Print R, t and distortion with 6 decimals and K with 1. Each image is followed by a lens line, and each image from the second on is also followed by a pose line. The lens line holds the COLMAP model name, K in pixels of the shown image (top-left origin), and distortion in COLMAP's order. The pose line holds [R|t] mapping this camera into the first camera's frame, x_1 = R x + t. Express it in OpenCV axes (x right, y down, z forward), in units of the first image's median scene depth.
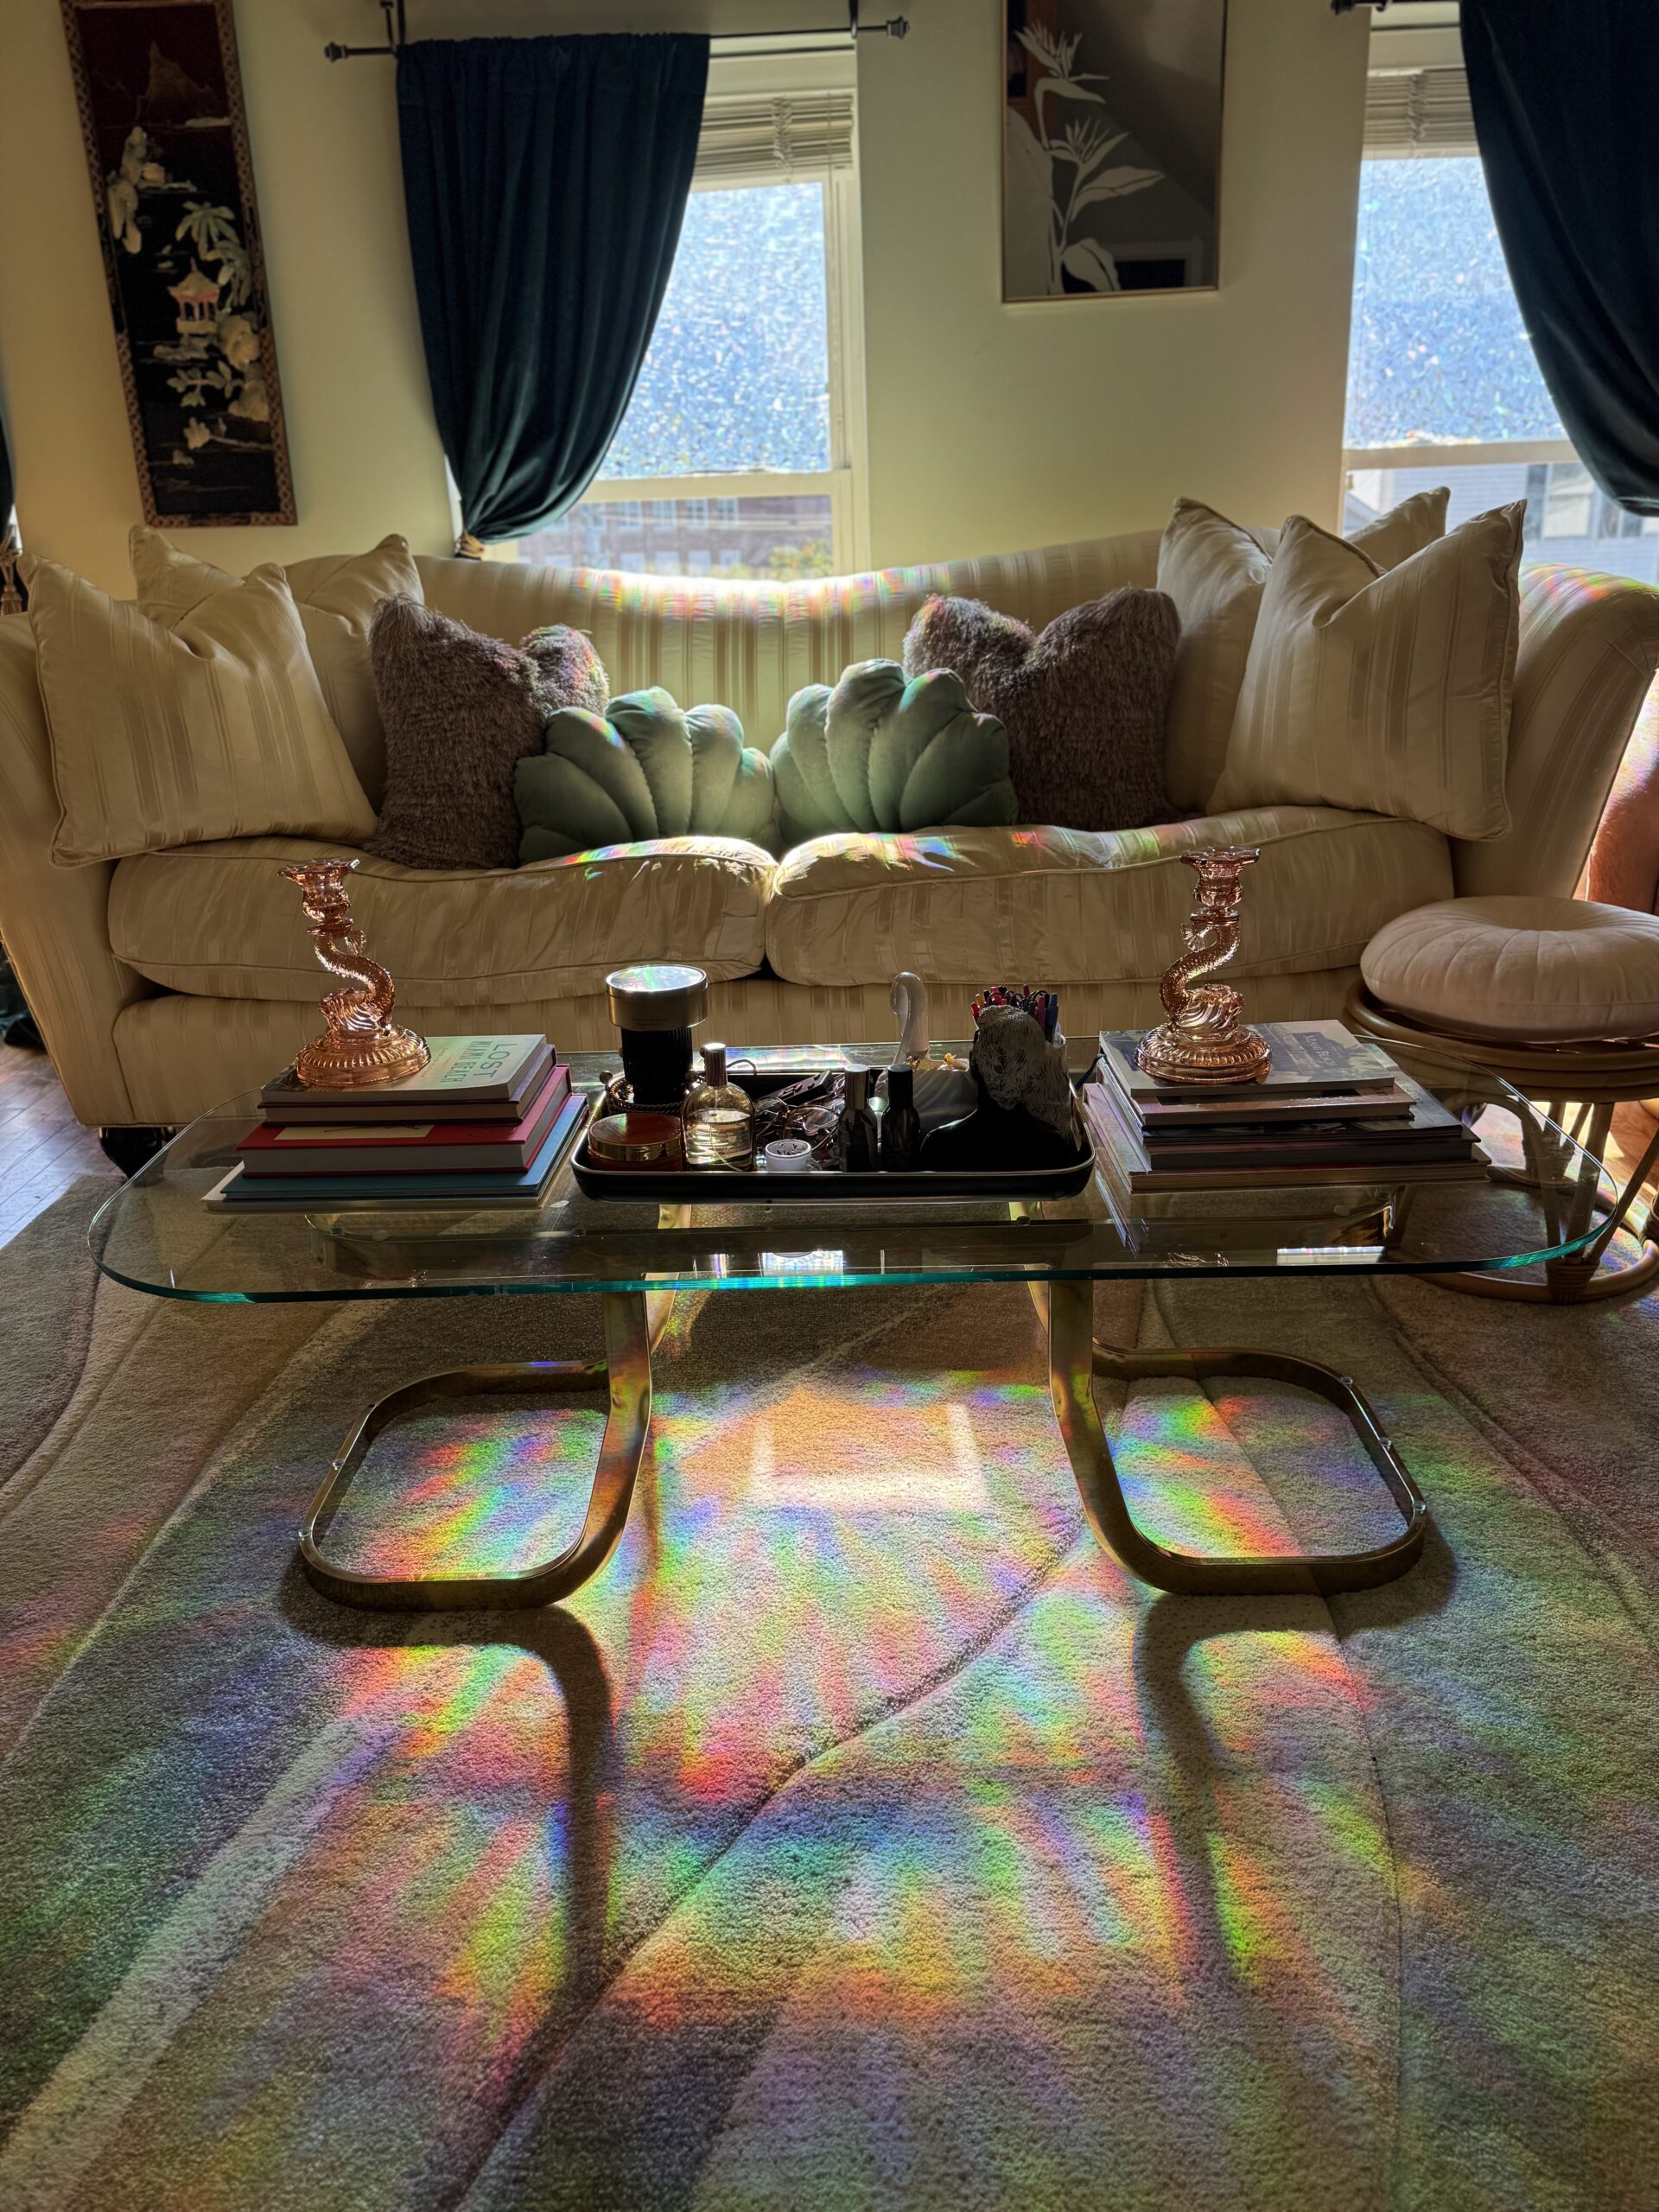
lens RADIAL K [[1545.0, 0, 807.6], [0, 1545.0, 1116.6], [0, 0, 1]] dist [0.048121, -0.056461]
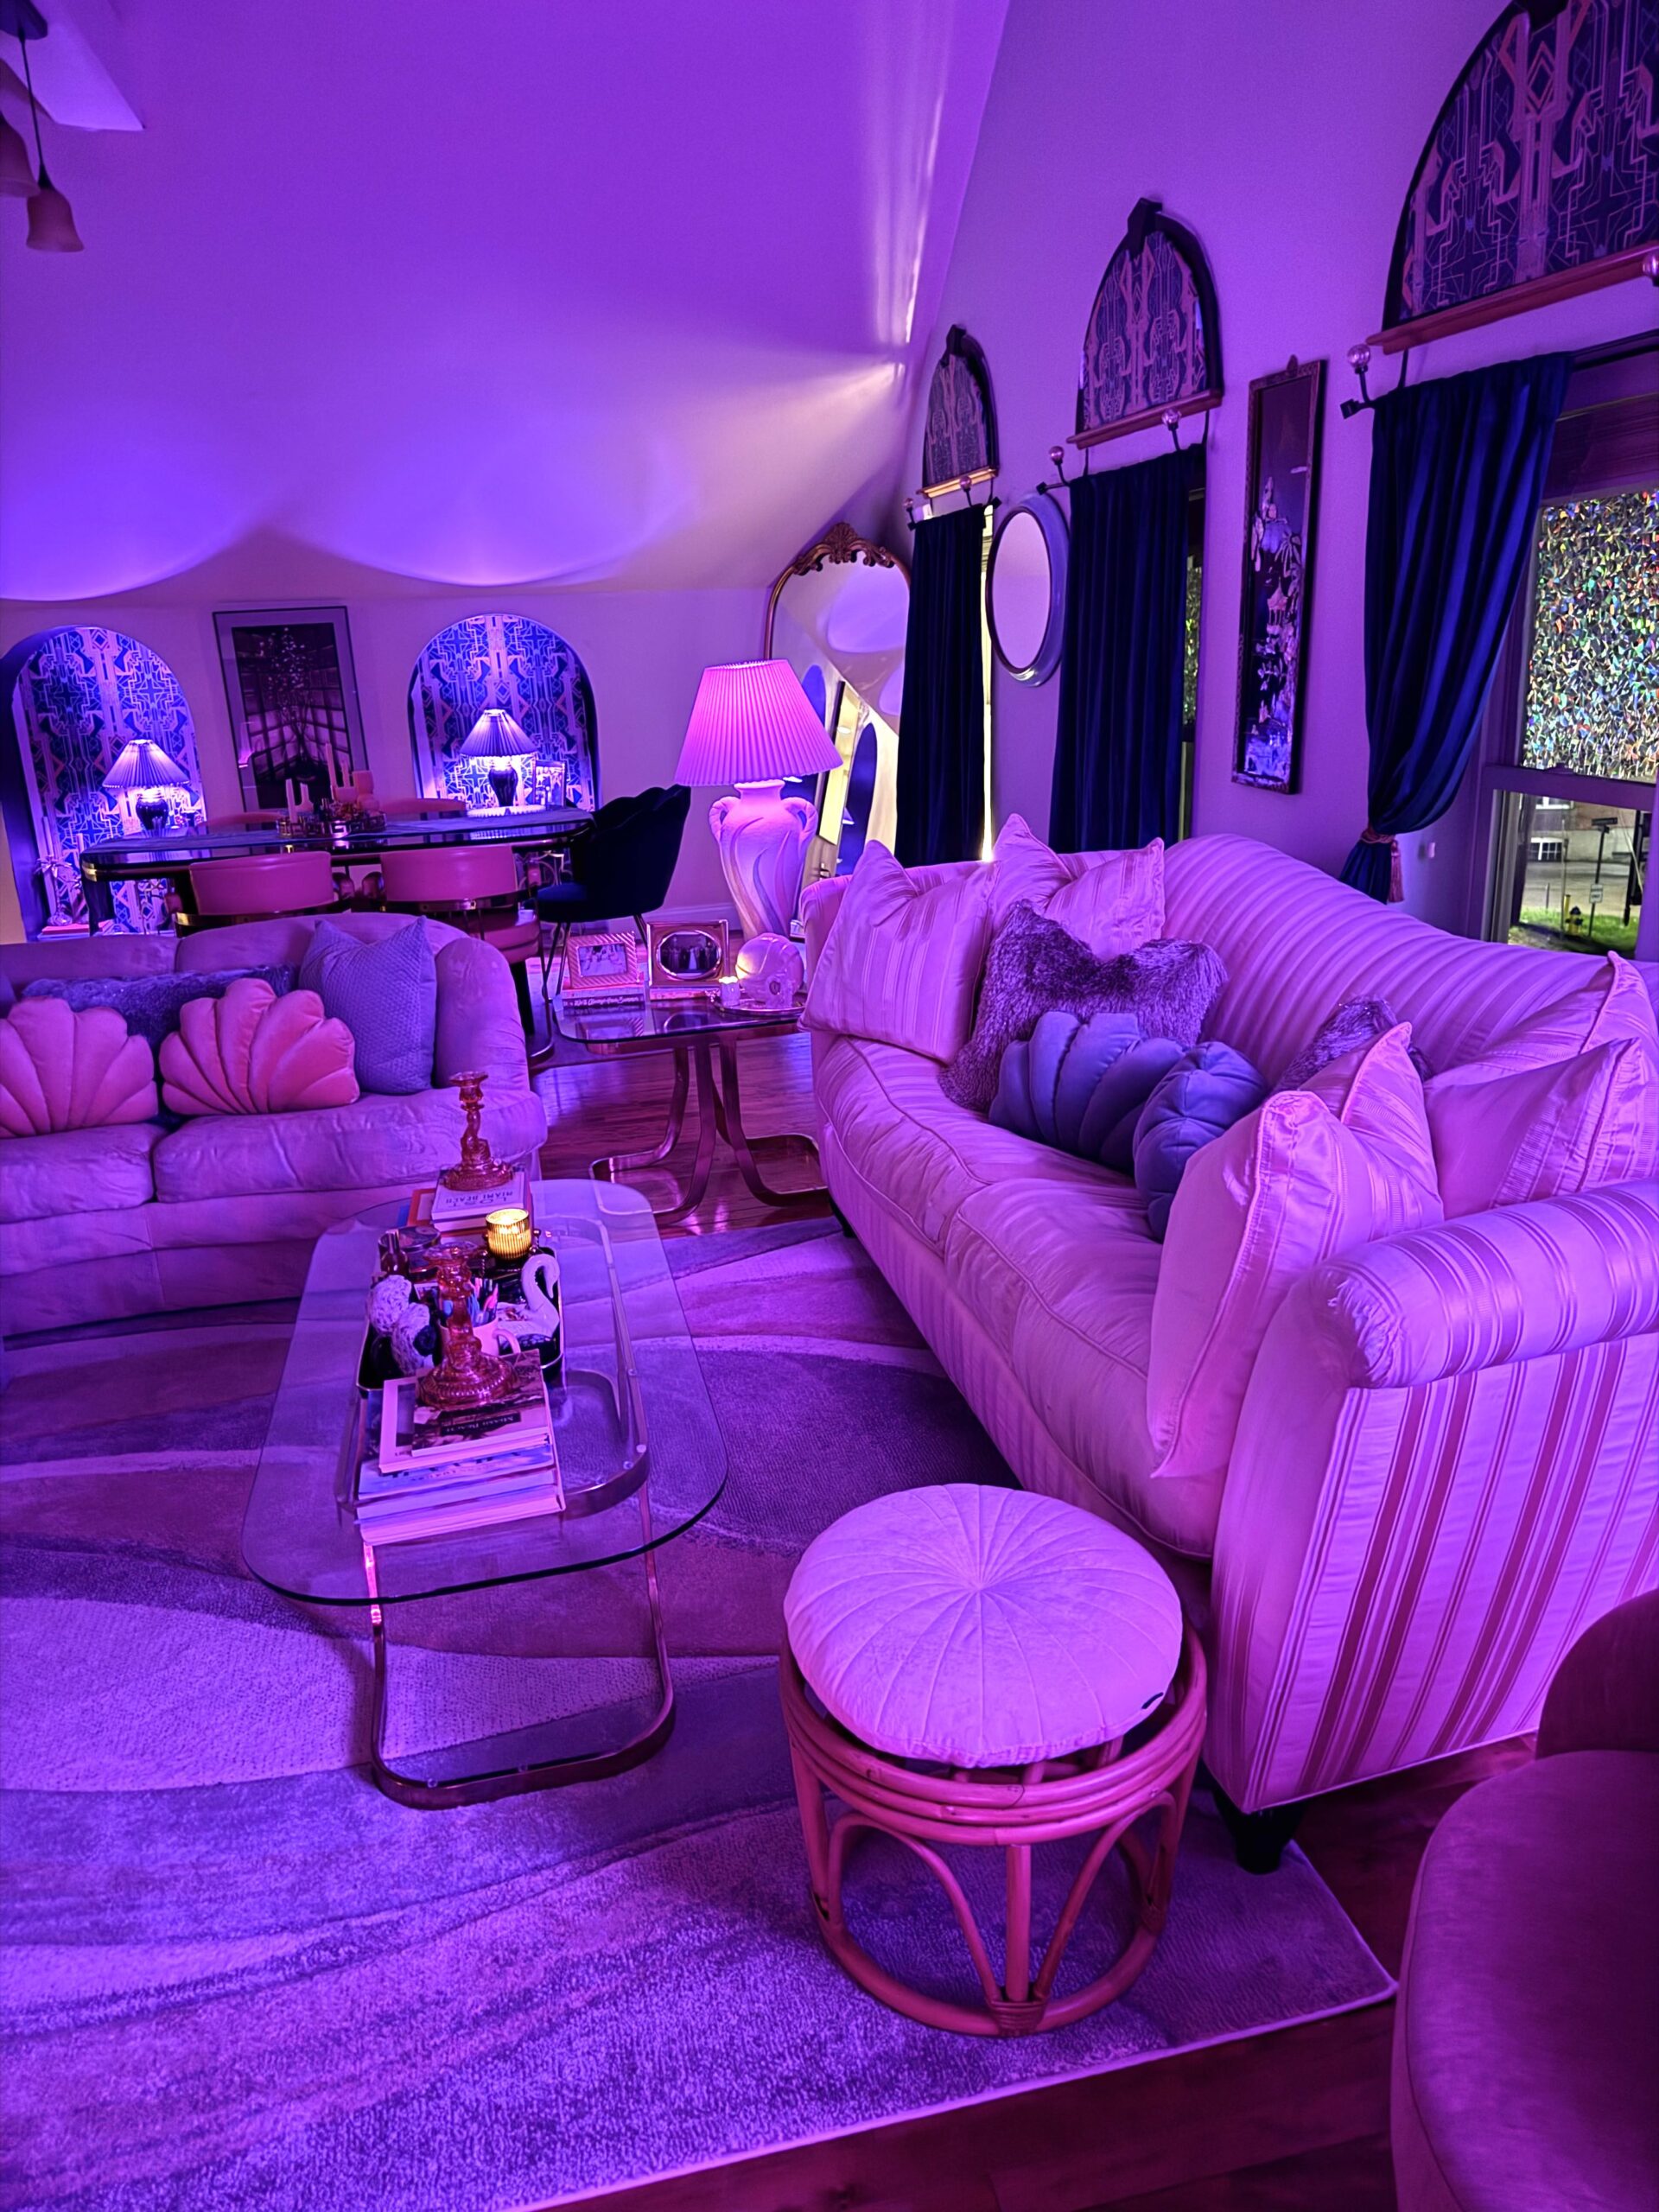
lens RADIAL K [[1545.0, 0, 849.1], [0, 1545.0, 1123.2], [0, 0, 1]] dist [0.048121, -0.056461]
pose [[0.246284, 0.321557, -0.914300, 1.029247], [-0.307298, 0.920592, 0.240993, -0.464315], [0.919191, 0.221610, 0.325541, 0.523466]]
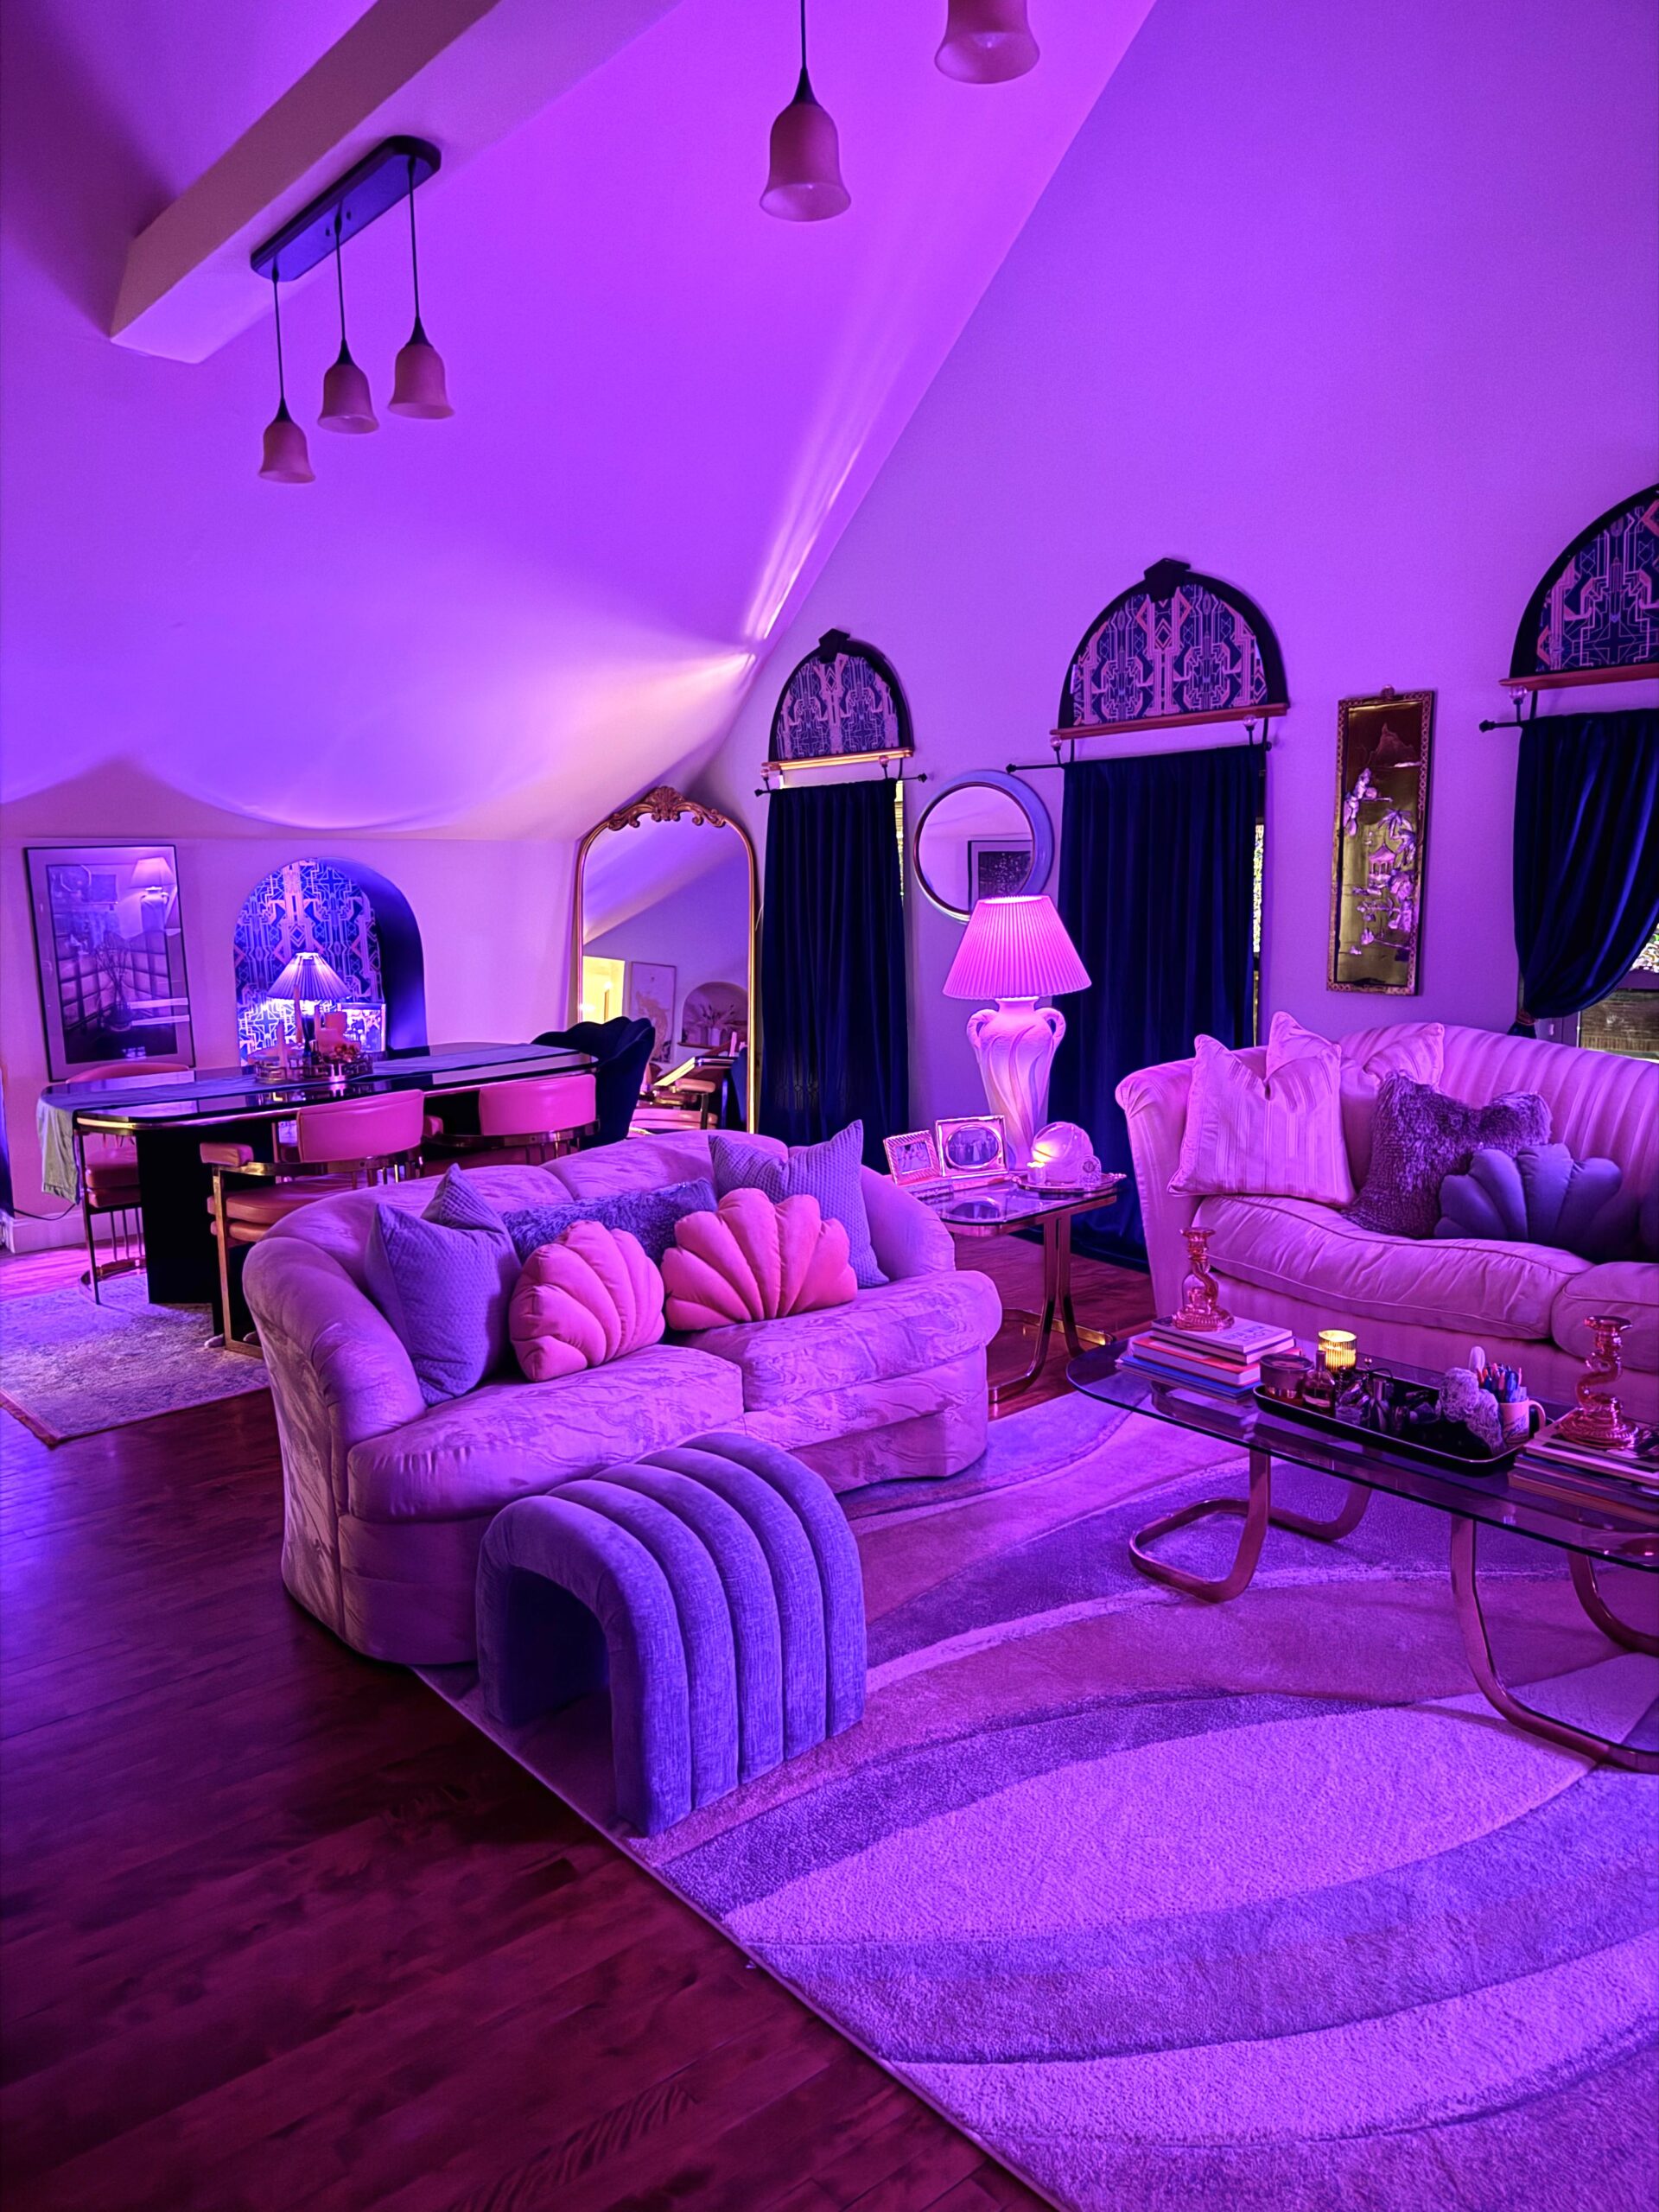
lens RADIAL K [[1545.0, 0, 828.2], [0, 1545.0, 1114.3], [0, 0, 1]] dist [0.048121, -0.056461]
pose [[0.664165, 0.138854, -0.734578, 0.615021], [-0.261408, 0.963706, -0.054185, -0.039667], [0.700394, 0.228013, 0.676357, -0.600658]]
